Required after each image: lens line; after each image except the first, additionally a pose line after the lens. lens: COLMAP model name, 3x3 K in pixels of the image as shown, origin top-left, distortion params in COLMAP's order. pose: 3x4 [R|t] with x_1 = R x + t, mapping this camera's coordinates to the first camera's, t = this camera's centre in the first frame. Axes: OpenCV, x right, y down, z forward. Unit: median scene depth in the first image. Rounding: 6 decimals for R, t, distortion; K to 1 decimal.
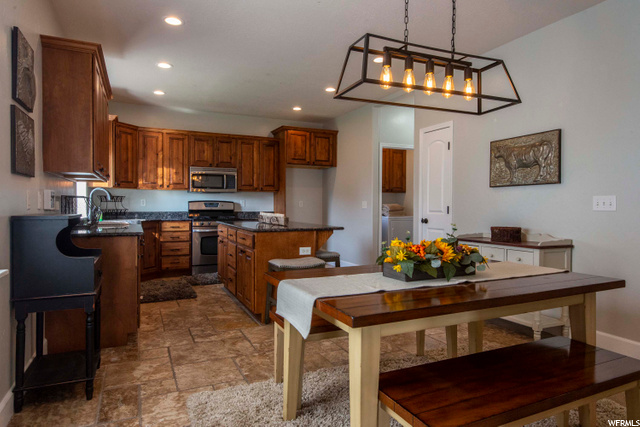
lens RADIAL K [[399.5, 0, 324.5], [0, 399.5, 211.9], [0, 0, 1]] dist [0.030626, -0.000572]
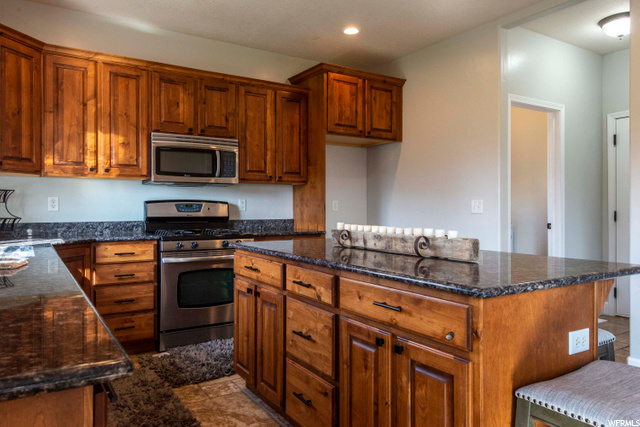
lens RADIAL K [[462.0, 0, 317.5], [0, 462.0, 209.3], [0, 0, 1]] dist [0.025025, -0.005638]
pose [[0.992200, -0.004805, 0.124563, -0.199987], [0.006402, 0.999902, -0.012421, -0.007406], [-0.124491, 0.013122, 0.992134, 0.393067]]
